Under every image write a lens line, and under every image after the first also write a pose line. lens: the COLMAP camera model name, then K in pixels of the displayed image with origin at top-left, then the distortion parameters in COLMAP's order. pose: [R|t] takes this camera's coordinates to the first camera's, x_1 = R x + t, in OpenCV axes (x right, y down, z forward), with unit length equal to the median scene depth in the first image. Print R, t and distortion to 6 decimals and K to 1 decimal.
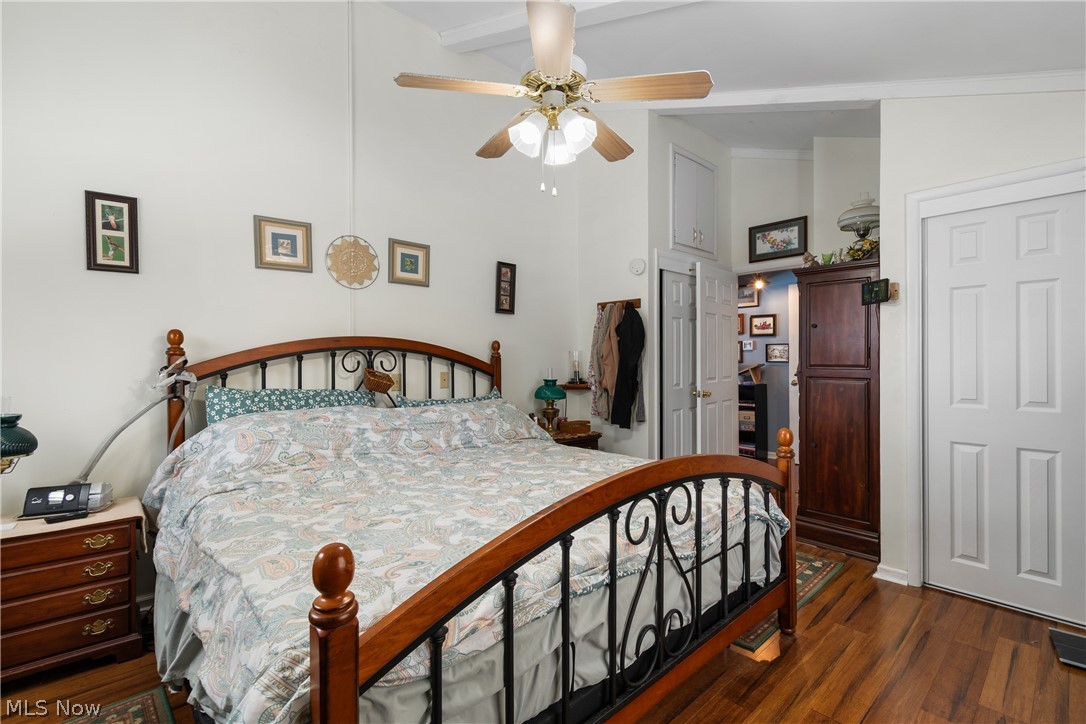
lens RADIAL K [[484.0, 0, 543.3], [0, 484.0, 359.7], [0, 0, 1]] dist [0.007982, -0.004114]
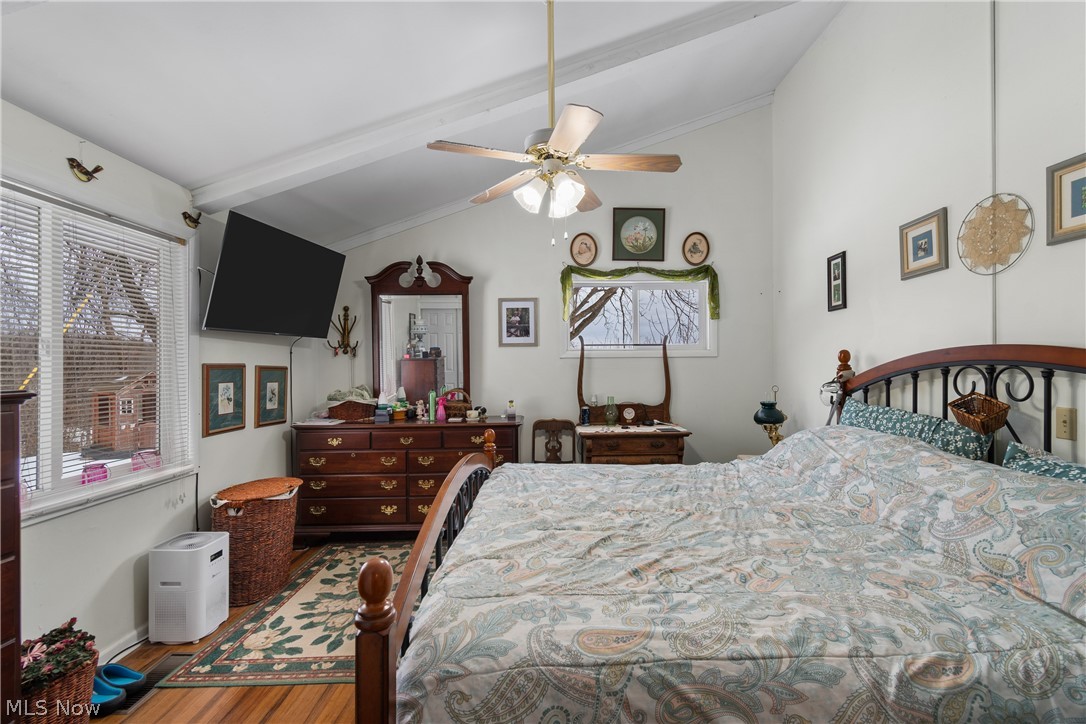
lens RADIAL K [[484.0, 0, 543.3], [0, 484.0, 364.0], [0, 0, 1]] dist [0.007982, -0.004114]
pose [[-0.684711, 0.004119, -0.728803, 0.576469], [0.002273, 0.999991, 0.003516, -0.028069], [0.728811, 0.000751, -0.684714, 1.105684]]
